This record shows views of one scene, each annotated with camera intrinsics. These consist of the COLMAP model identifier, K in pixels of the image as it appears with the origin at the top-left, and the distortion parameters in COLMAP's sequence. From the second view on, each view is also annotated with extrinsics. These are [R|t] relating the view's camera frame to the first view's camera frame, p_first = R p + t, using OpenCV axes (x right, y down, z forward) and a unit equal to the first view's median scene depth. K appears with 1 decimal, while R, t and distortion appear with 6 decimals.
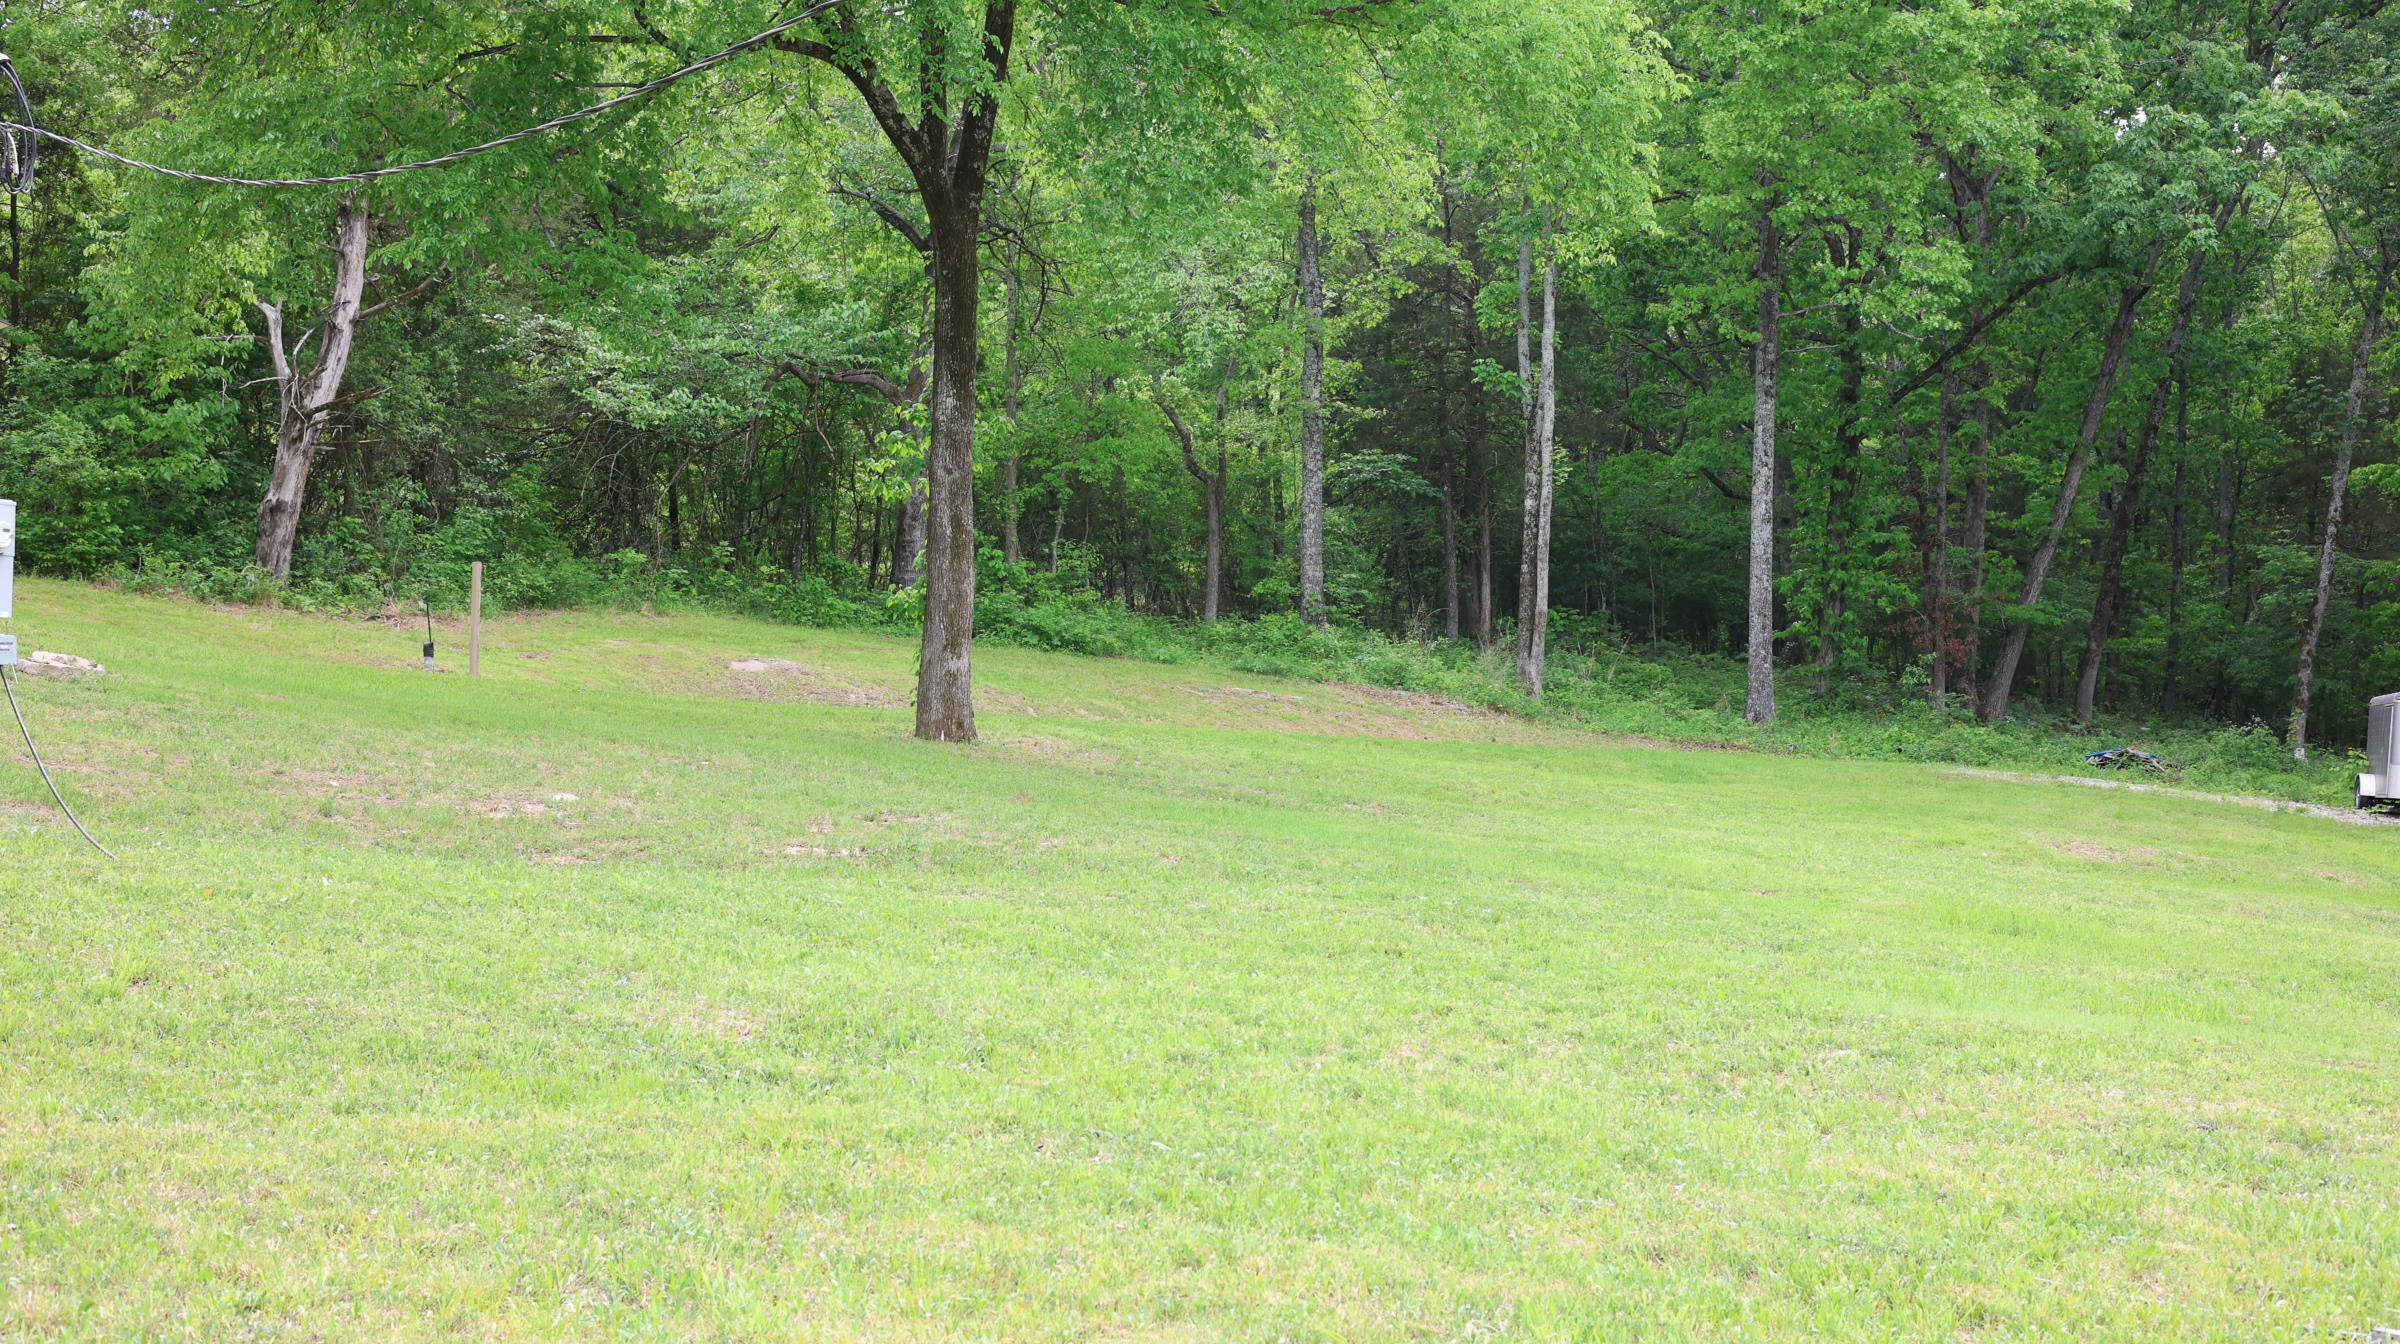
lens RADIAL K [[3336.4, 0, 1202.9], [0, 3336.4, 666.3], [0, 0, 1]] dist [0.037843, 0.000000]
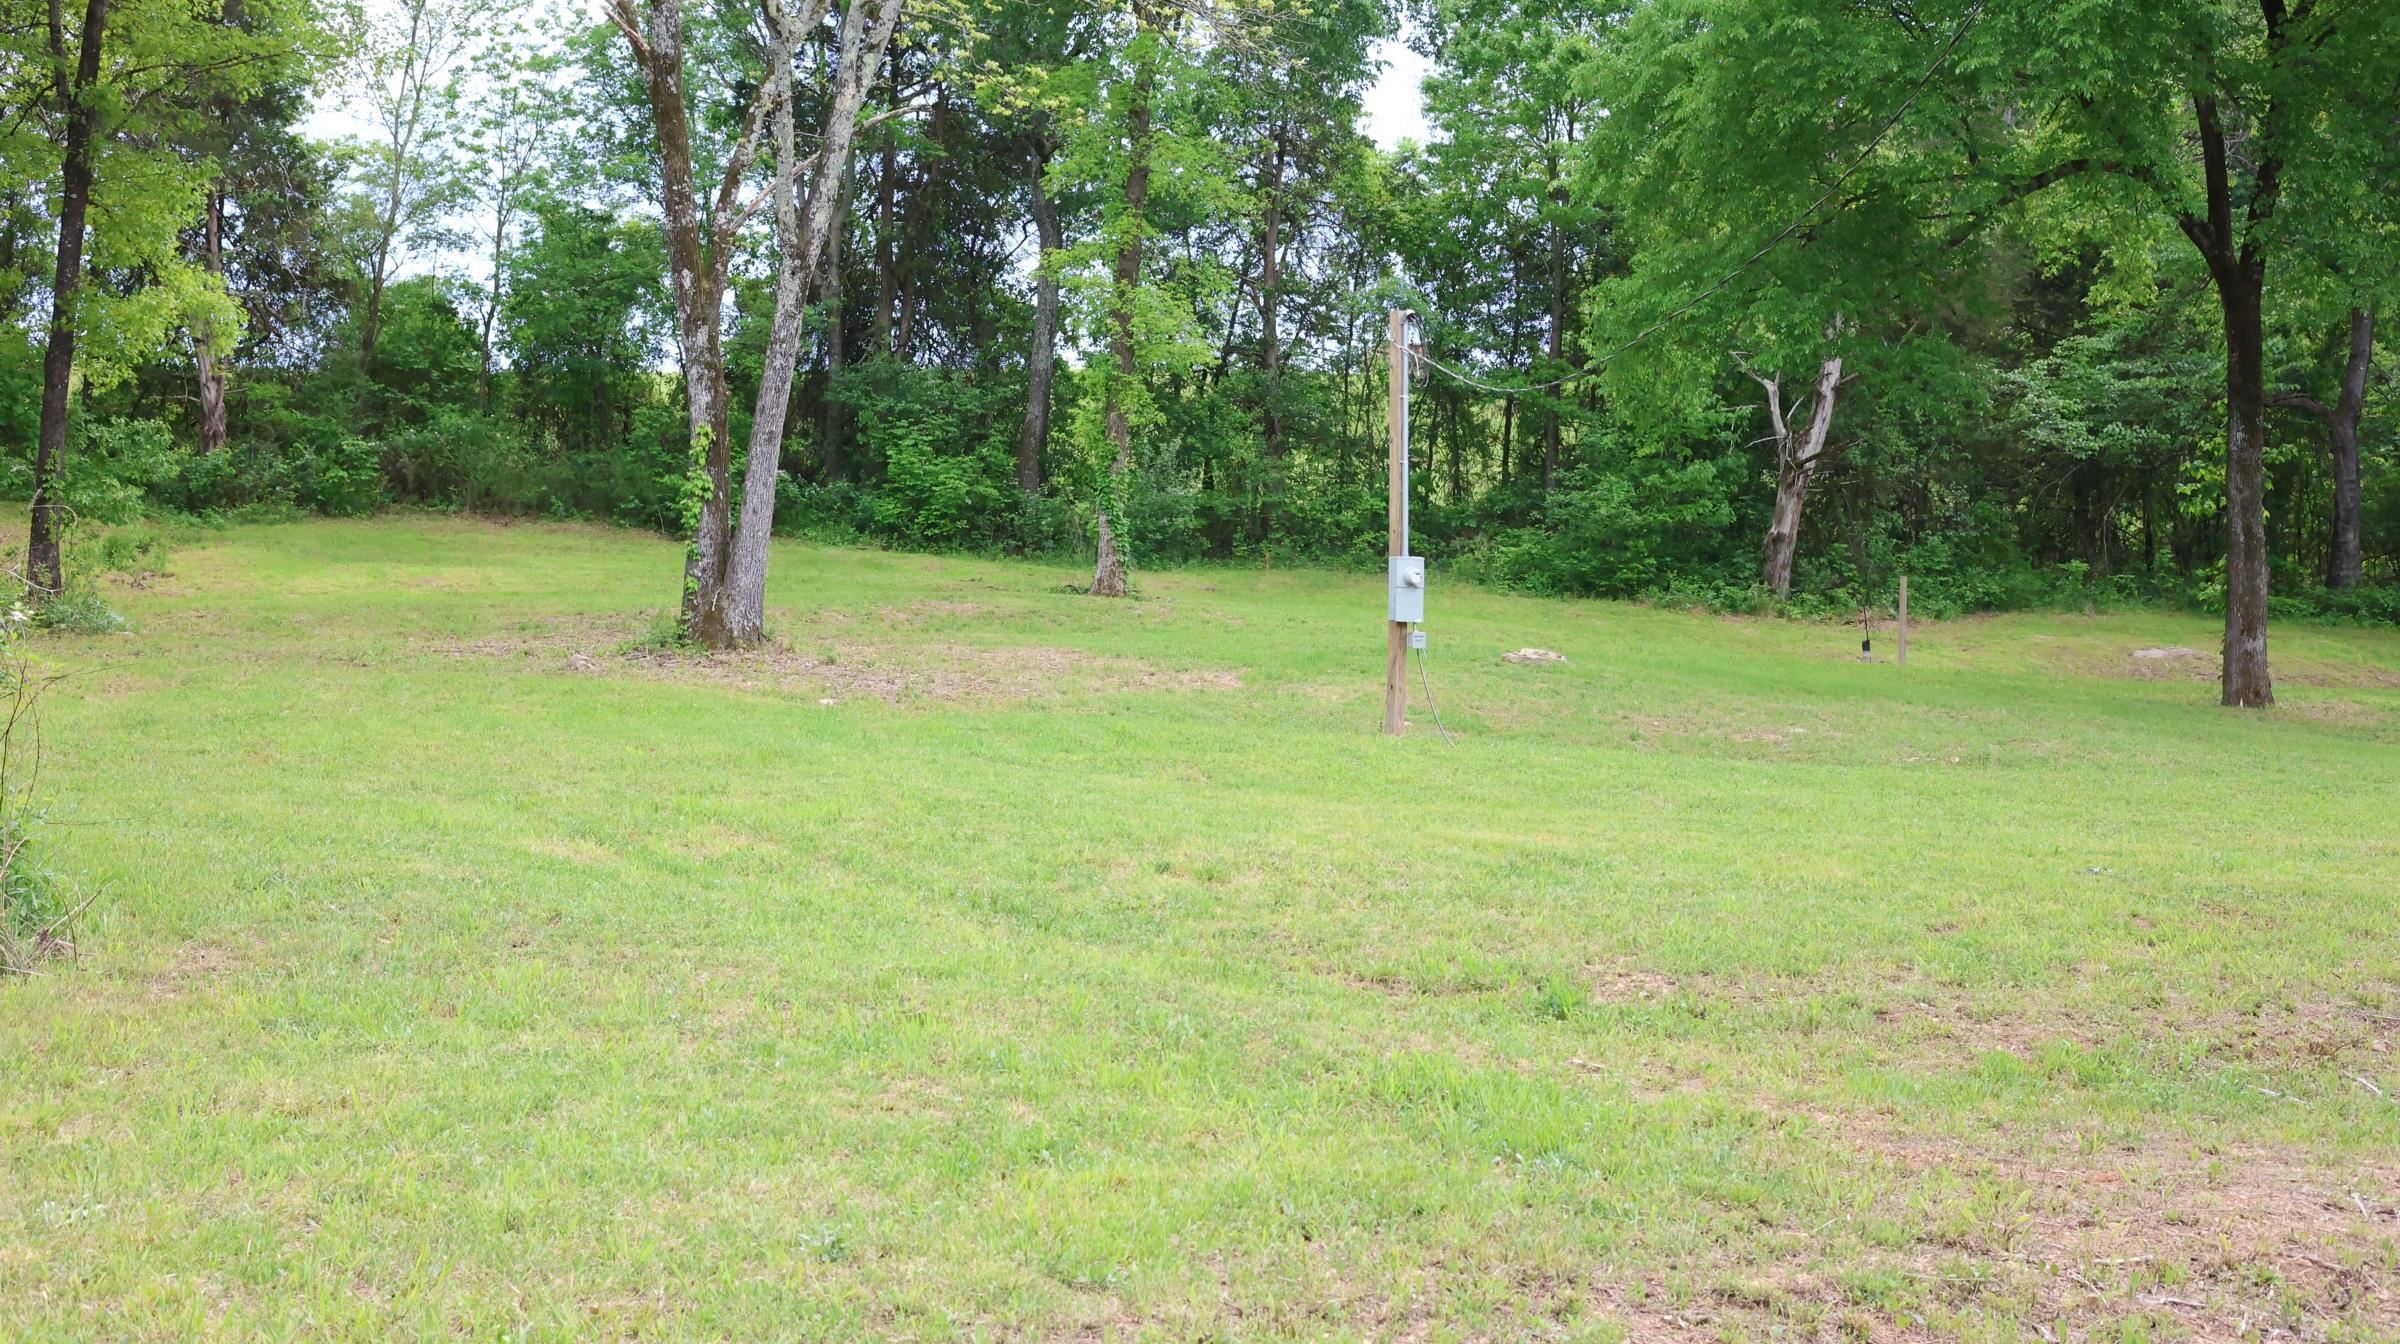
lens RADIAL K [[3336.4, 0, 1199.9], [0, 3336.4, 672.5], [0, 0, 1]] dist [0.037843, 0.000000]
pose [[0.875217, -0.021883, -0.483236, 0.149188], [0.021078, 0.999753, -0.007098, 0.008280], [0.483271, -0.003973, 0.875462, -0.228453]]
